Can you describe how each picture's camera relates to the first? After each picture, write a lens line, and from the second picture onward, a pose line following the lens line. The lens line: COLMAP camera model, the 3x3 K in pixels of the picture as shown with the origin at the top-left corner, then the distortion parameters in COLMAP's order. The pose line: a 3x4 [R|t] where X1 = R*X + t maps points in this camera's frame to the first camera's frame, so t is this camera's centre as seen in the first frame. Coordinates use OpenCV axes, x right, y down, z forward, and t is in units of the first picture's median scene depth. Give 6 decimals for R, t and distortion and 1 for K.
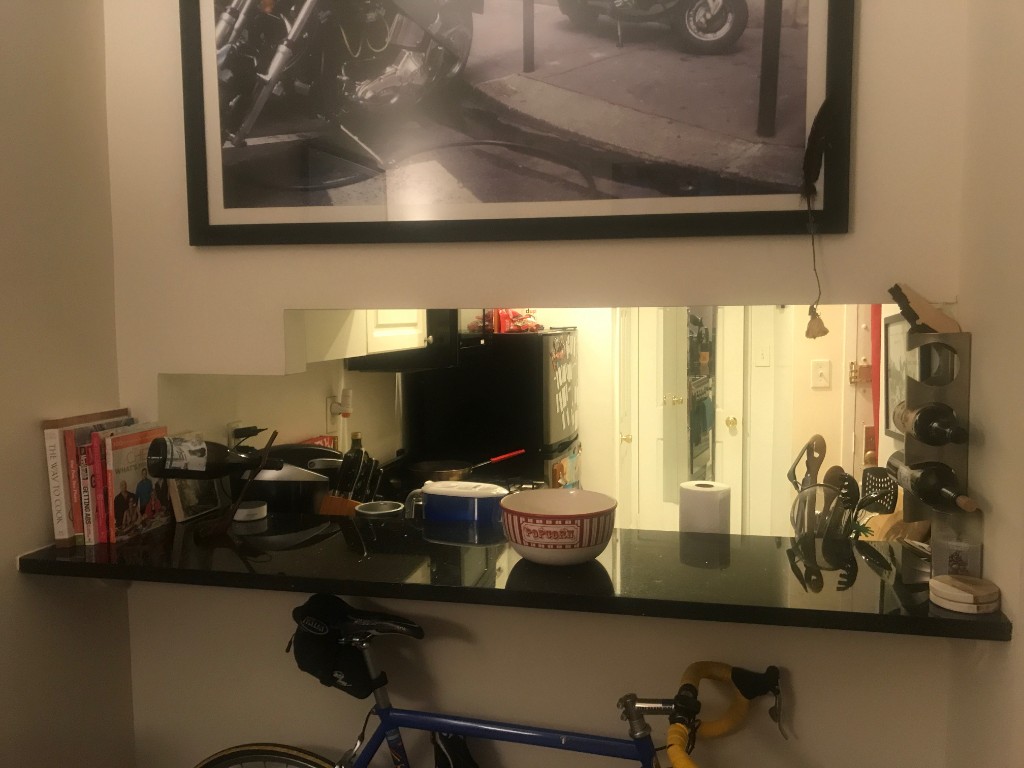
lens RADIAL K [[842.4, 0, 512.0], [0, 842.4, 384.0], [0, 0, 1]] dist [0.053884, -0.139395]
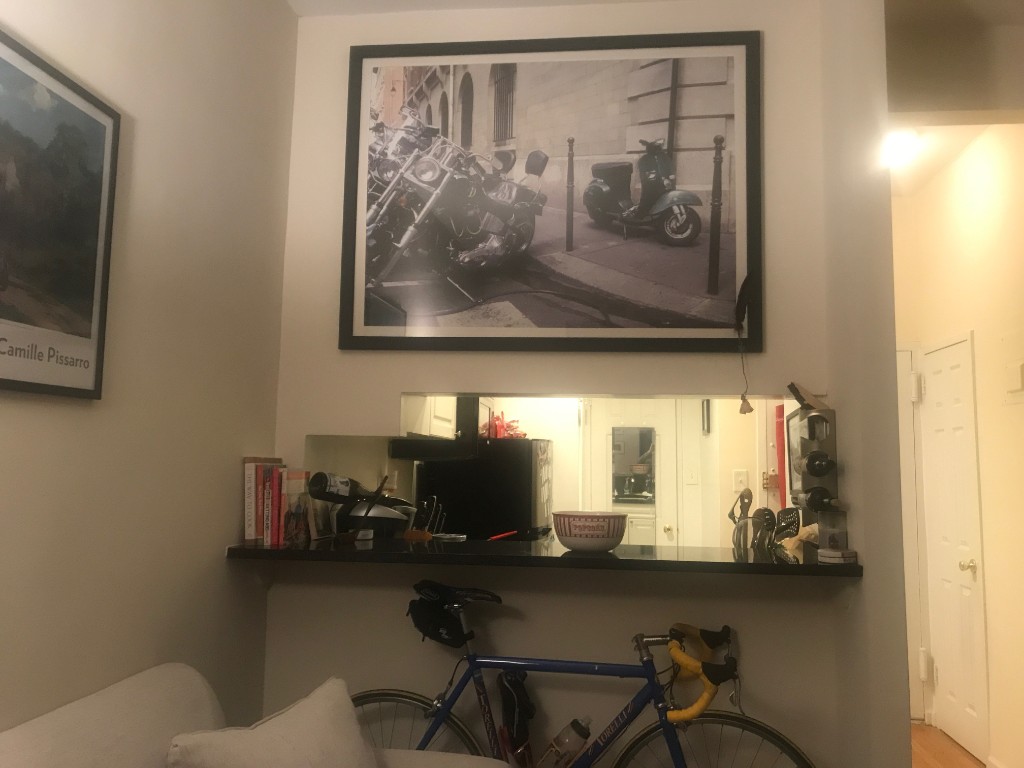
lens RADIAL K [[849.4, 0, 508.8], [0, 849.4, 384.3], [0, 0, 1]] dist [0.144140, -0.633430]
pose [[0.994921, 0.034035, 0.094729, -0.233882], [-0.016116, 0.982821, -0.183856, 0.182610], [-0.099359, 0.181395, 0.978378, -0.533604]]
